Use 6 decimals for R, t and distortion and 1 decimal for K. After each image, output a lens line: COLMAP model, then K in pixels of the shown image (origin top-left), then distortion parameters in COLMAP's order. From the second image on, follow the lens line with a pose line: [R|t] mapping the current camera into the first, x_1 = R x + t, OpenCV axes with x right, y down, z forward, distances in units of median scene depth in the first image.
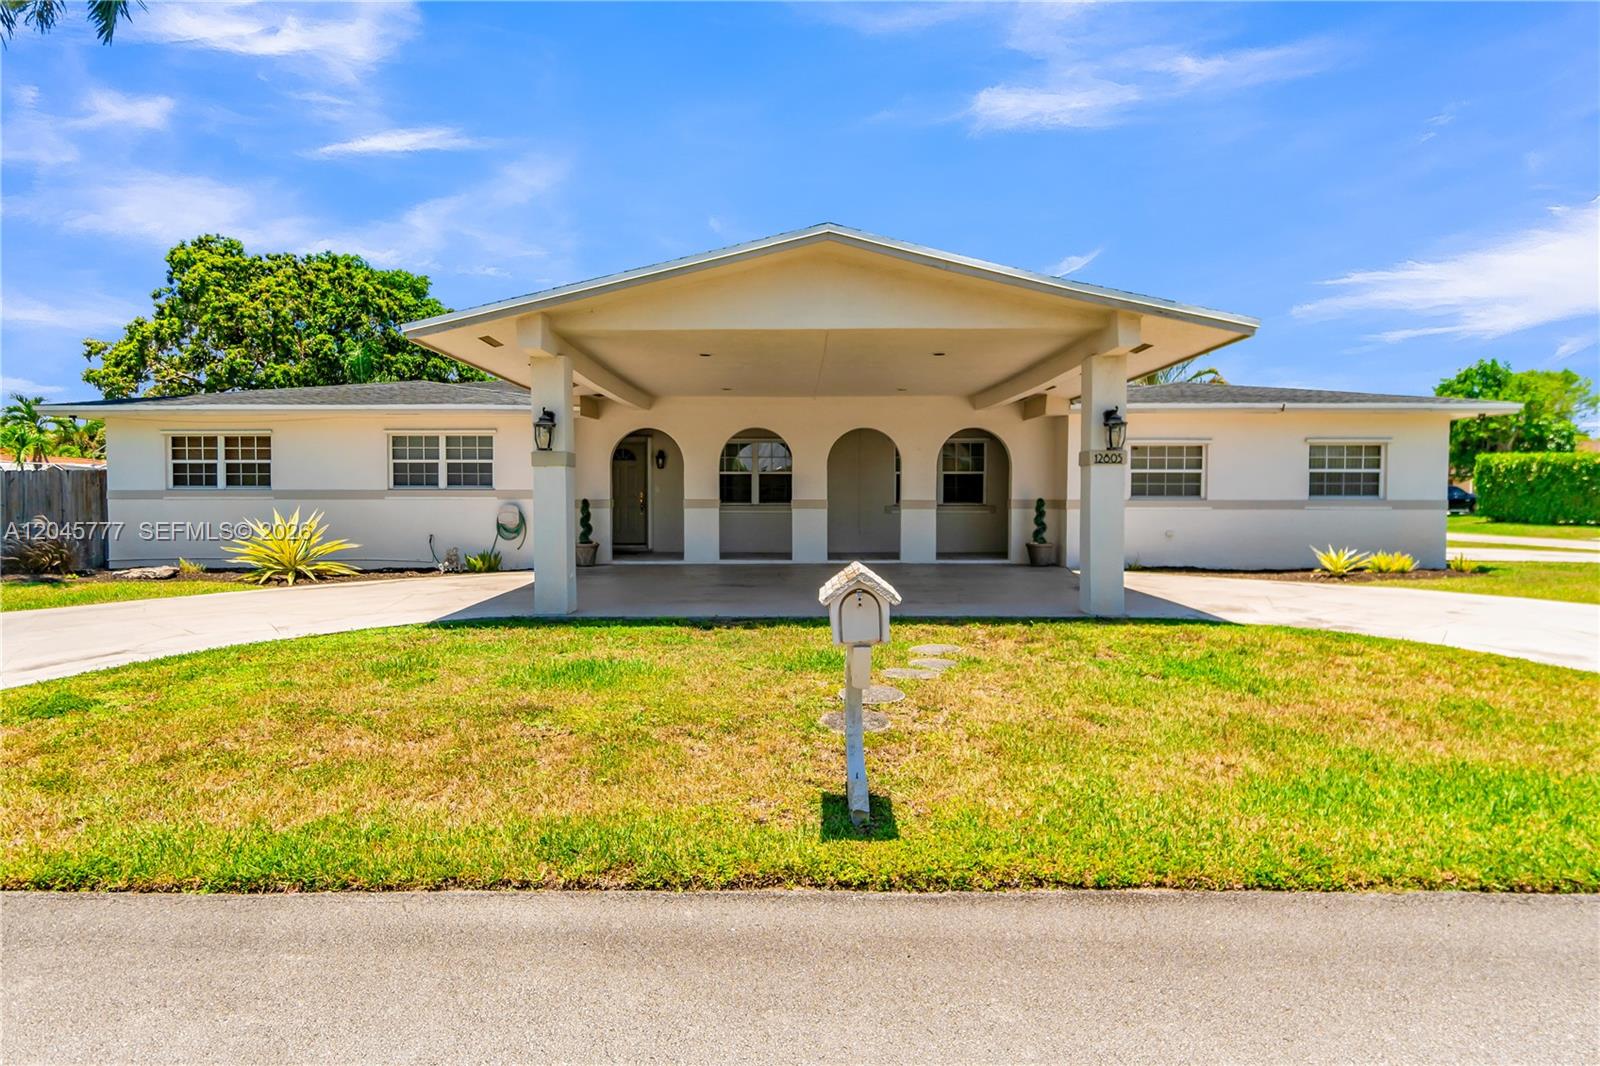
lens RADIAL K [[879.1, 0, 765.3], [0, 879.1, 531.1], [0, 0, 1]] dist [-0.003861, 0.001308]
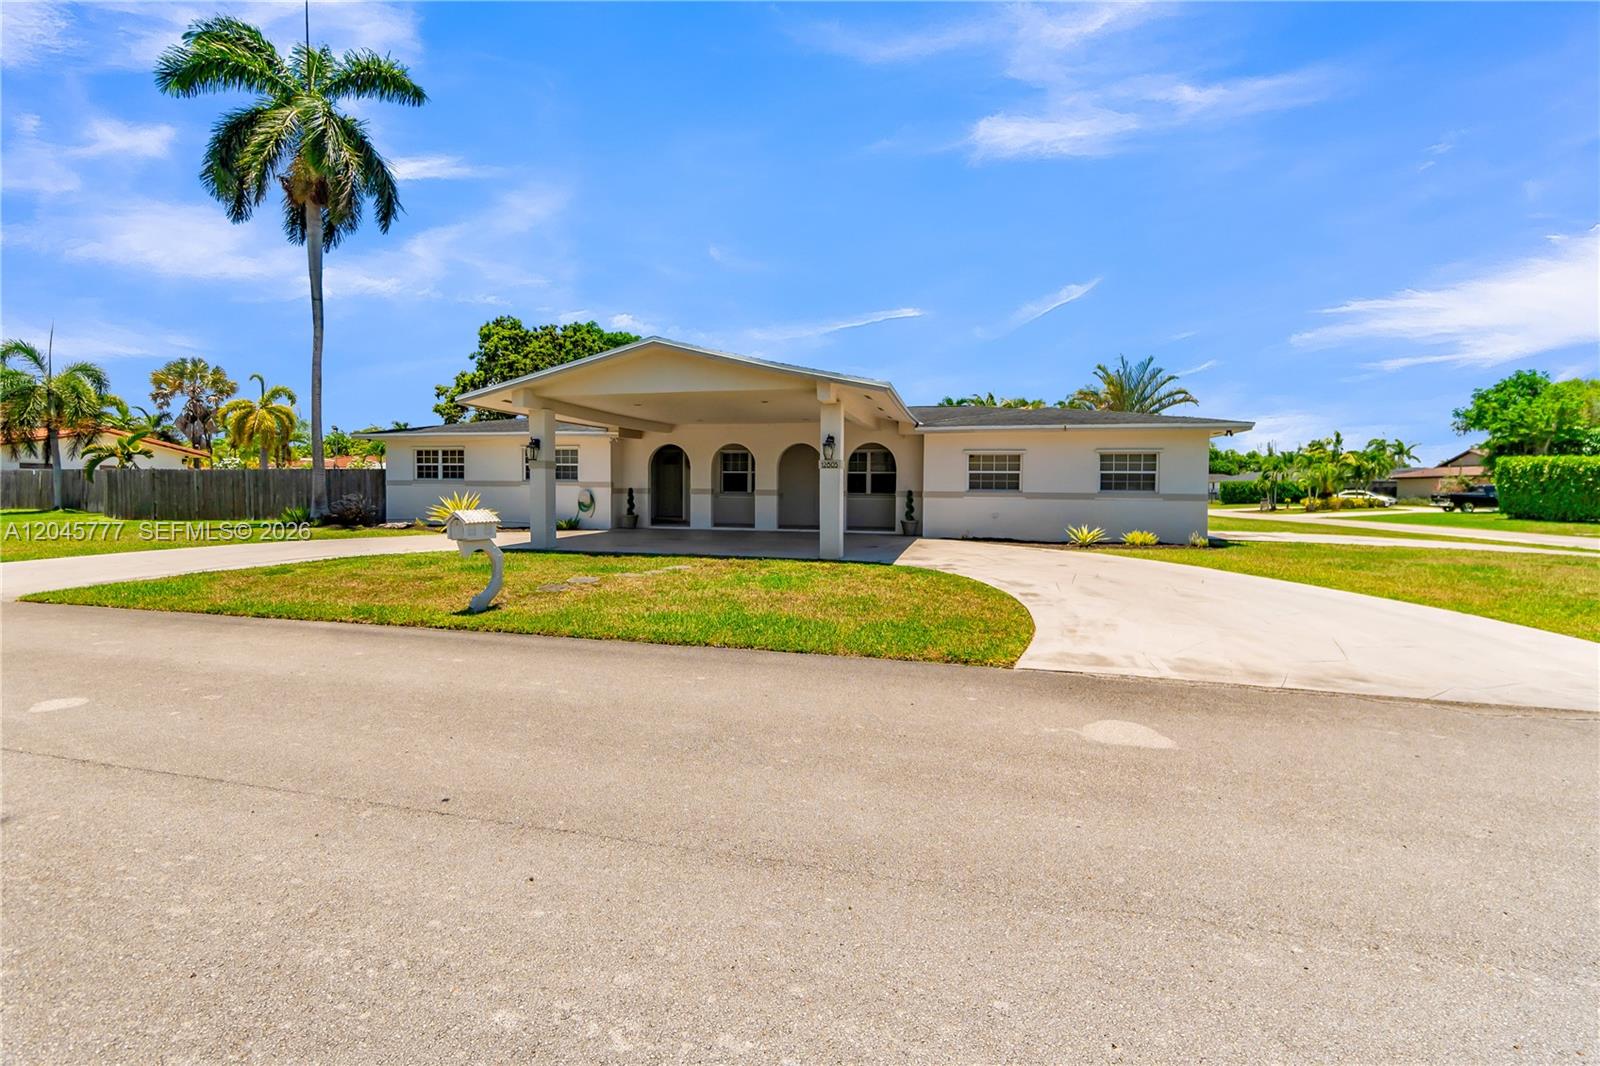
lens RADIAL K [[700.7, 0, 788.0], [0, 700.7, 519.1], [0, 0, 1]] dist [-0.000003, -0.000477]
pose [[0.970519, 0.020212, -0.240175, 0.398279], [-0.019565, 0.999796, 0.005075, 0.009857], [0.240229, -0.000227, 0.970716, -0.200215]]
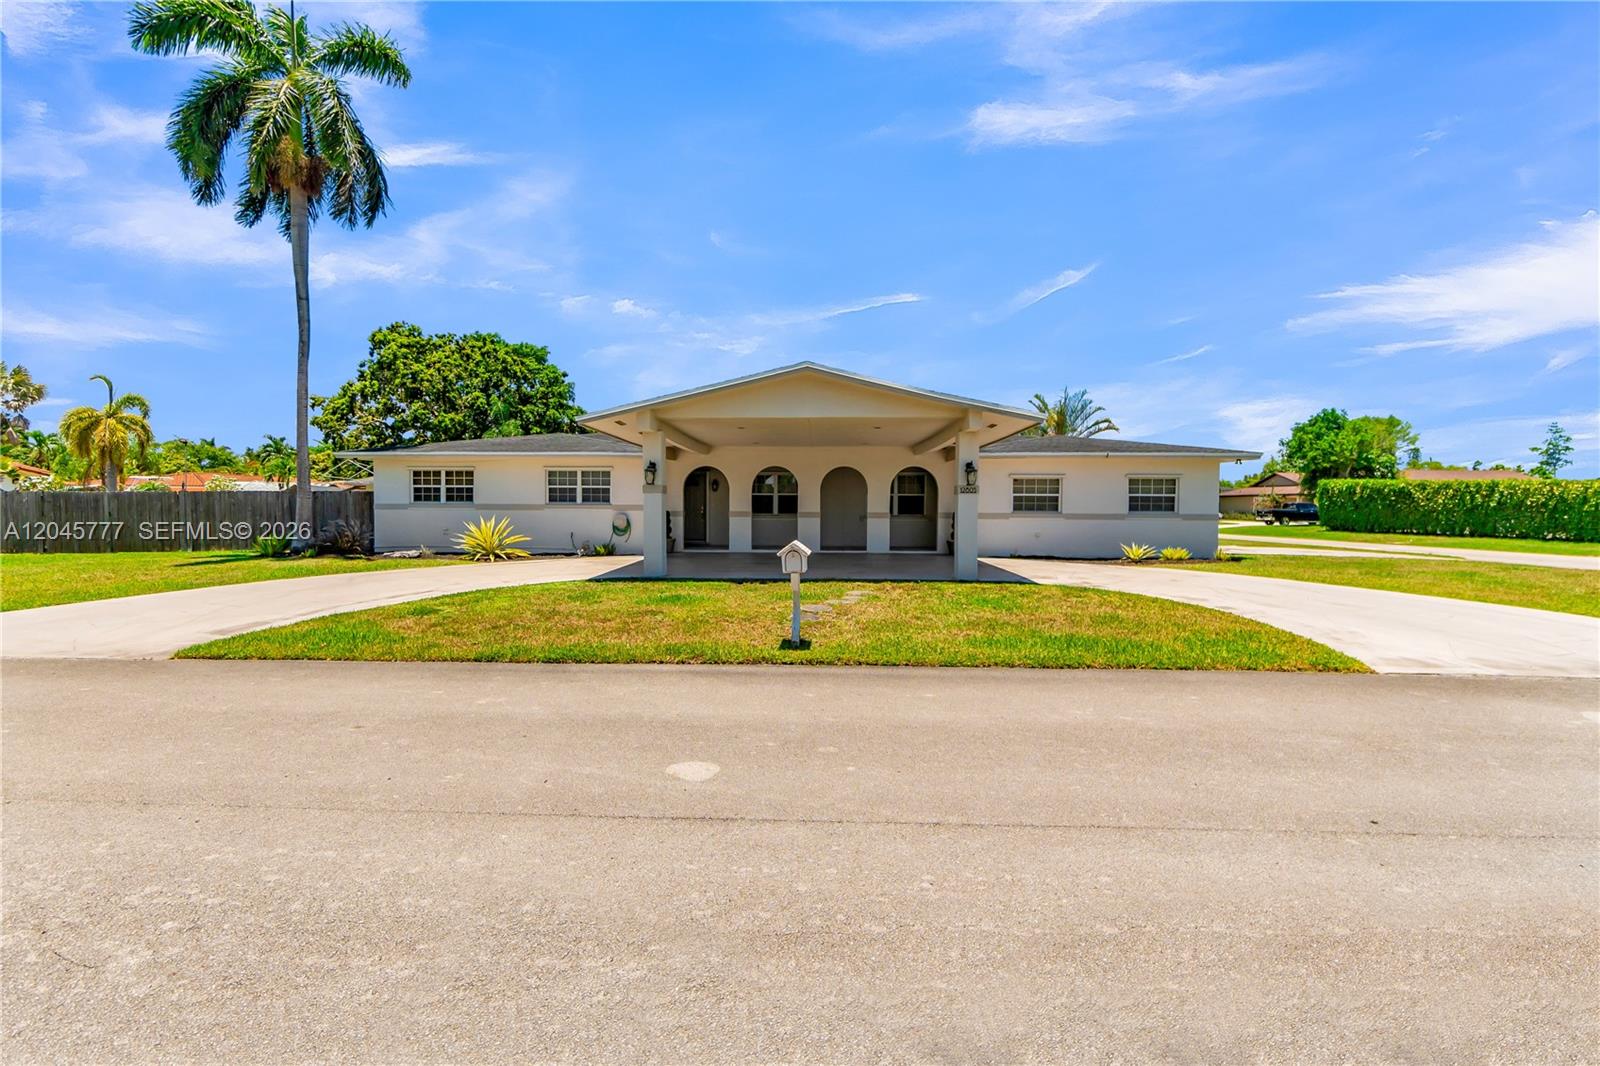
lens RADIAL K [[697.2, 0, 771.1], [0, 697.2, 534.4], [0, 0, 1]] dist [-0.001342, -0.000417]
pose [[0.999297, 0.006437, -0.036925, 0.030011], [-0.006465, 0.999979, -0.000645, 0.006022], [0.036920, 0.000883, 0.999318, -0.255979]]
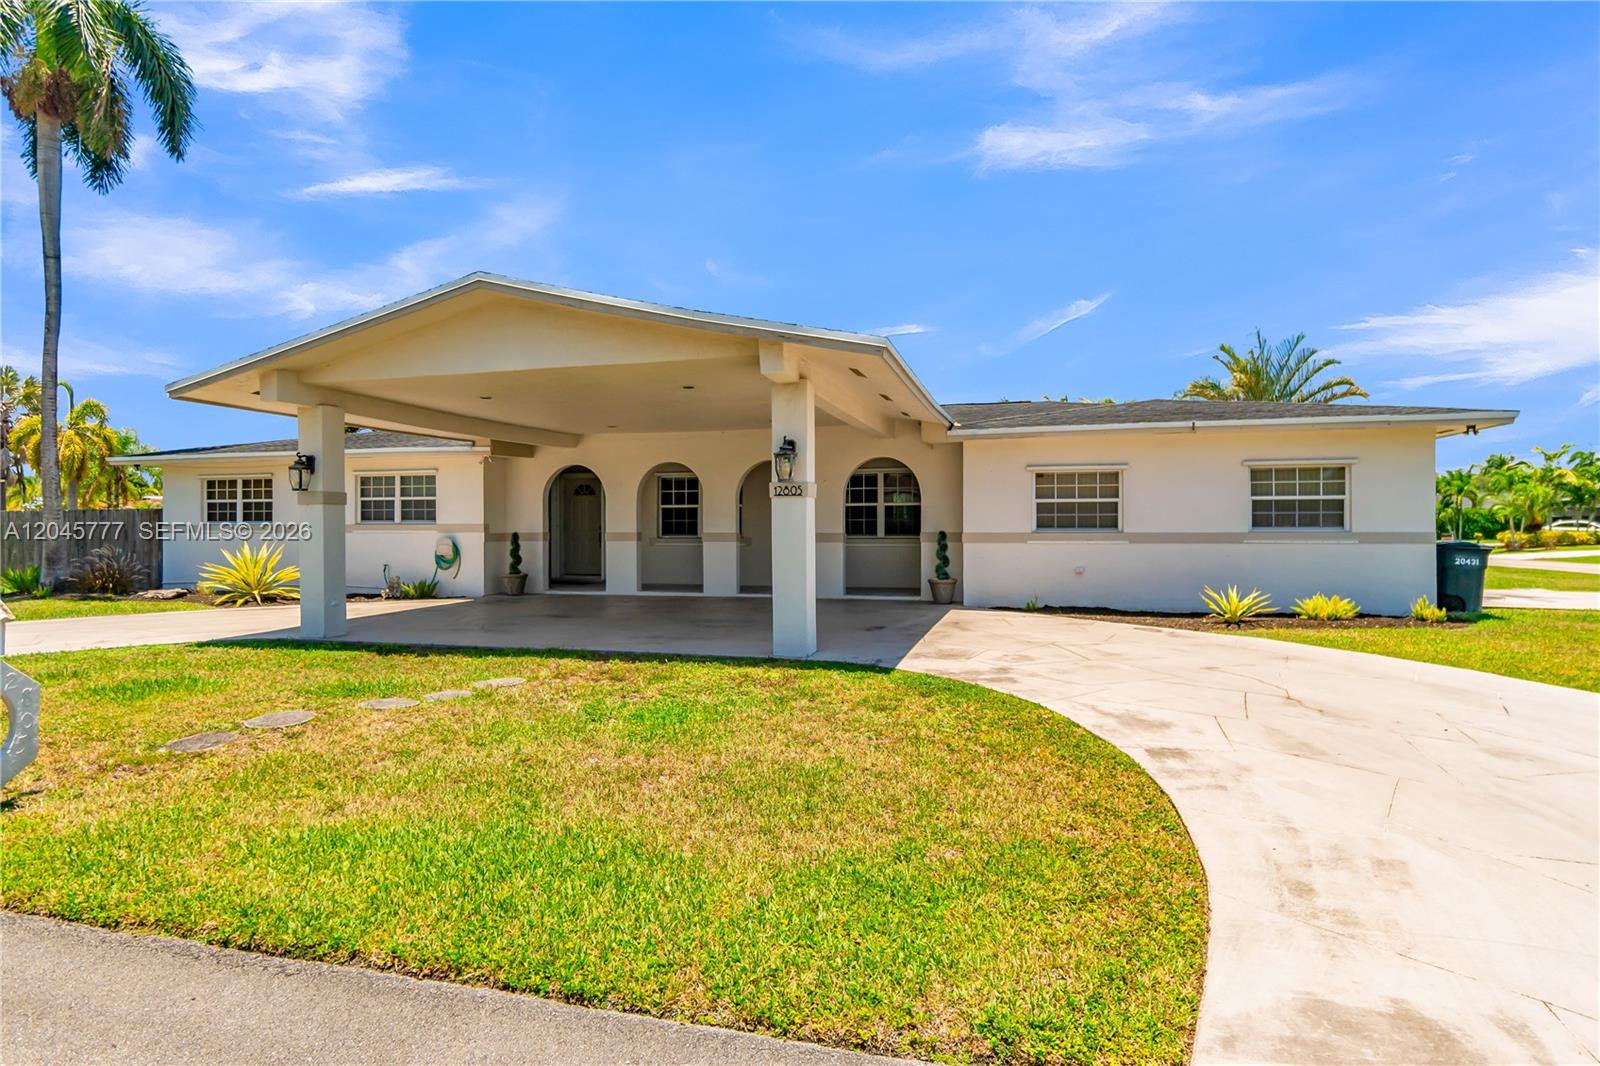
lens RADIAL K [[882.0, 0, 789.4], [0, 882.0, 534.6], [0, 0, 1]] dist [-0.002237, 0.000310]
pose [[0.965180, -0.000416, -0.261586, 0.401309], [-0.007531, 0.999540, -0.029376, -0.004524], [0.261478, 0.030323, 0.964733, 0.051234]]
